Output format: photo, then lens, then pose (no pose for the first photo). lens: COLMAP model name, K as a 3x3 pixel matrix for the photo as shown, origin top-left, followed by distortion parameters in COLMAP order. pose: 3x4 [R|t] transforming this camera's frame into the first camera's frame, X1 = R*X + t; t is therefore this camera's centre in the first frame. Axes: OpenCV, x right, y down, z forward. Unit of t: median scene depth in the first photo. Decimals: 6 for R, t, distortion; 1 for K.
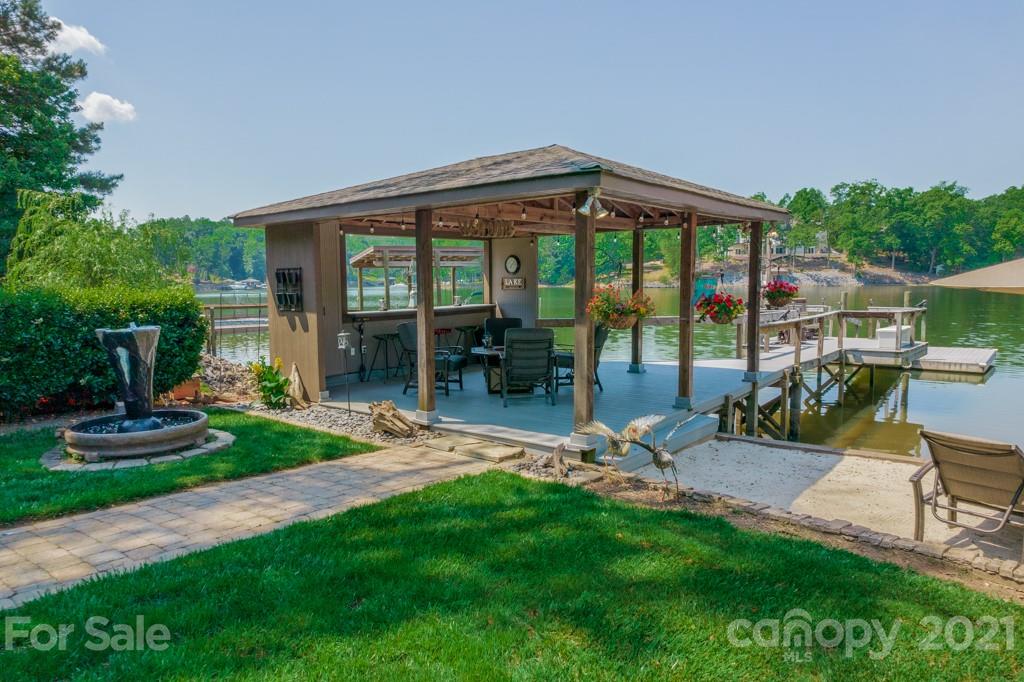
lens RADIAL K [[653.5, 0, 514.8], [0, 653.5, 342.5], [0, 0, 1]] dist [-0.084426, 0.078200]
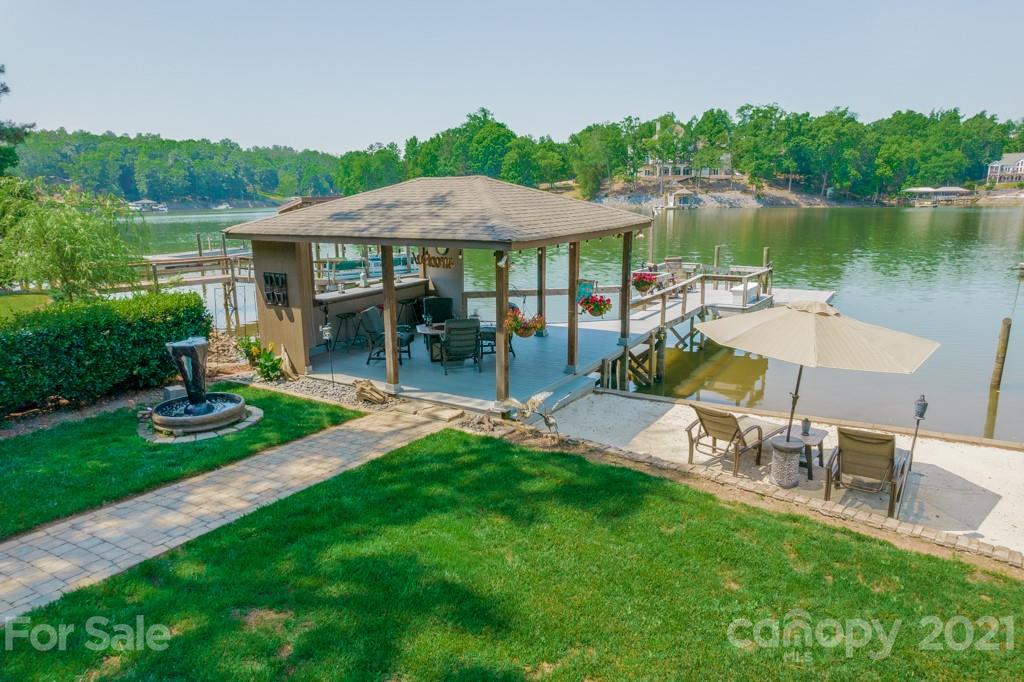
lens RADIAL K [[653.5, 0, 514.8], [0, 653.5, 342.5], [0, 0, 1]] dist [-0.084426, 0.078200]
pose [[0.991426, -0.028833, 0.127451, -0.042244], [0.012548, 0.991852, 0.126773, -0.137663], [-0.130068, -0.124087, 0.983710, -0.363349]]
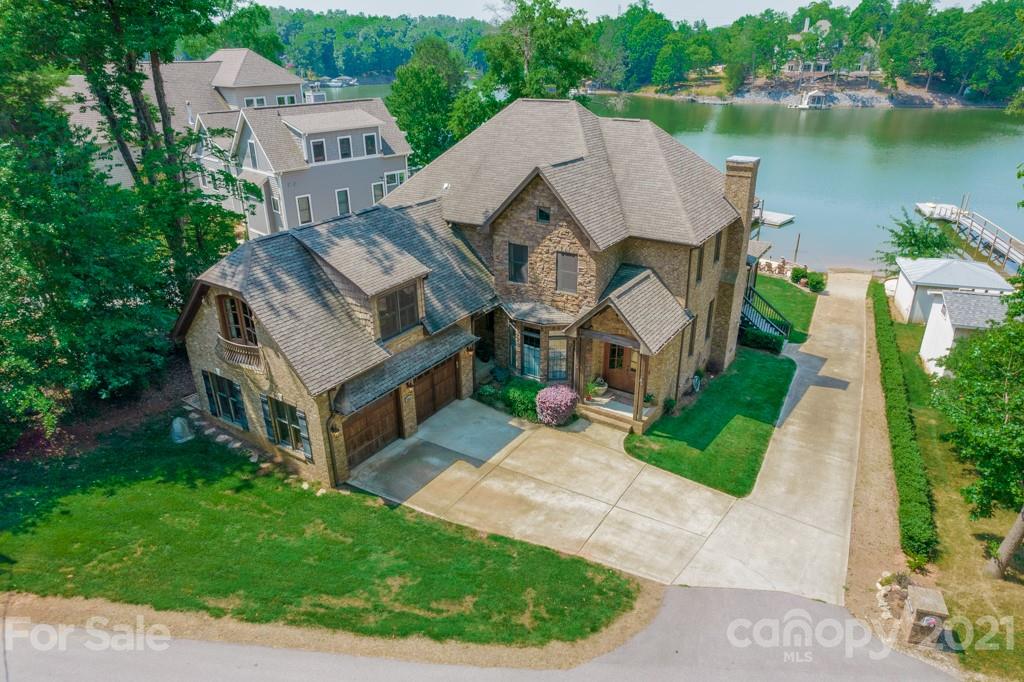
lens RADIAL K [[653.5, 0, 514.8], [0, 653.5, 342.5], [0, 0, 1]] dist [-0.084426, 0.078200]
pose [[0.996962, 0.036650, -0.068733, -0.901787], [-0.012349, 0.945601, 0.325095, -0.989739], [0.076909, -0.323259, 0.943180, -5.476329]]
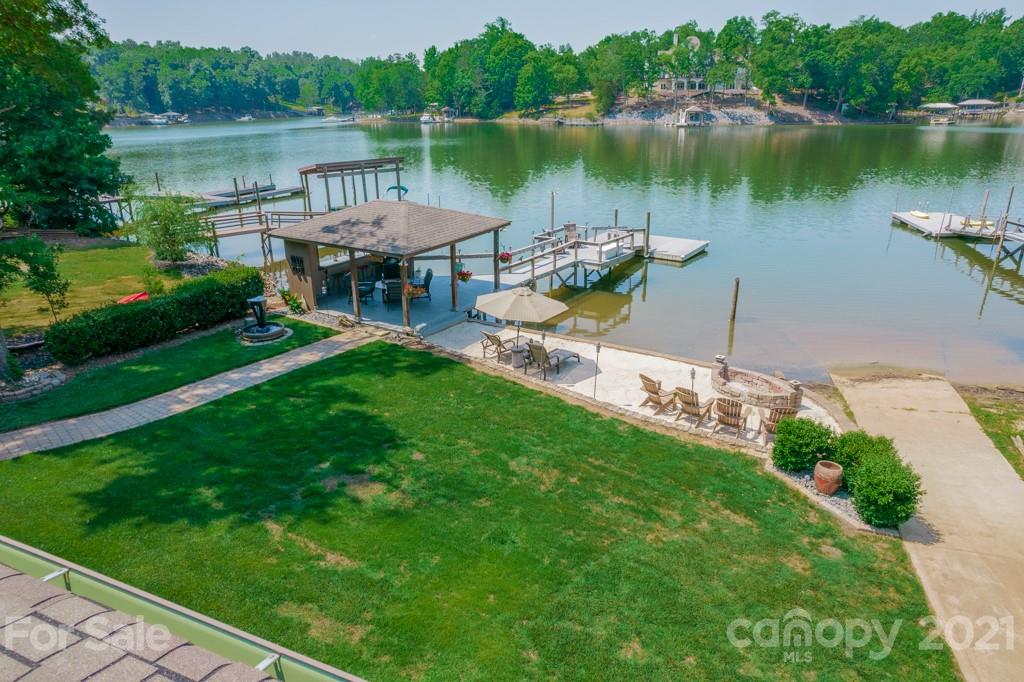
lens RADIAL K [[653.5, 0, 514.8], [0, 653.5, 342.5], [0, 0, 1]] dist [-0.084426, 0.078200]
pose [[0.995914, -0.033177, 0.083996, 0.255981], [0.009969, 0.964779, 0.262874, -0.440470], [-0.089759, -0.260962, 0.961167, -1.516829]]
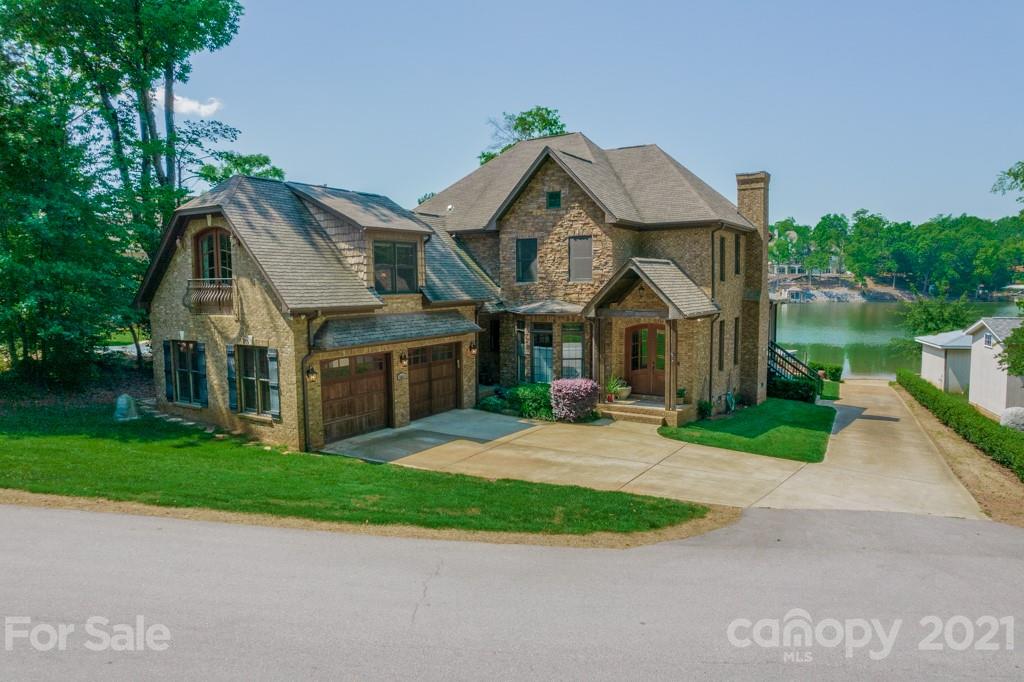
lens RADIAL K [[653.5, 0, 514.8], [0, 653.5, 342.5], [0, 0, 1]] dist [-0.084426, 0.078200]
pose [[0.997724, 0.011118, -0.066503, -0.966612], [-0.011180, 0.999937, -0.000565, -0.023391], [0.066493, 0.001307, 0.997786, -5.306304]]
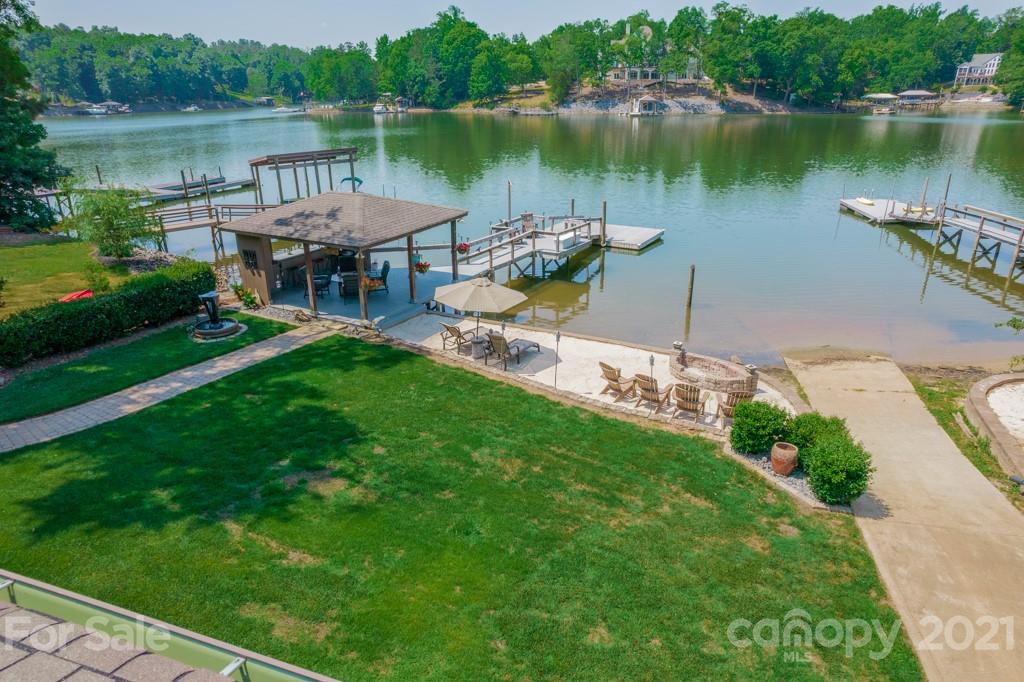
lens RADIAL K [[653.5, 0, 514.8], [0, 653.5, 342.5], [0, 0, 1]] dist [-0.084426, 0.078200]
pose [[0.987765, -0.056446, 0.145377, 0.254269], [0.014096, 0.960699, 0.277233, -0.439024], [-0.155312, -0.271791, 0.949741, -1.514237]]
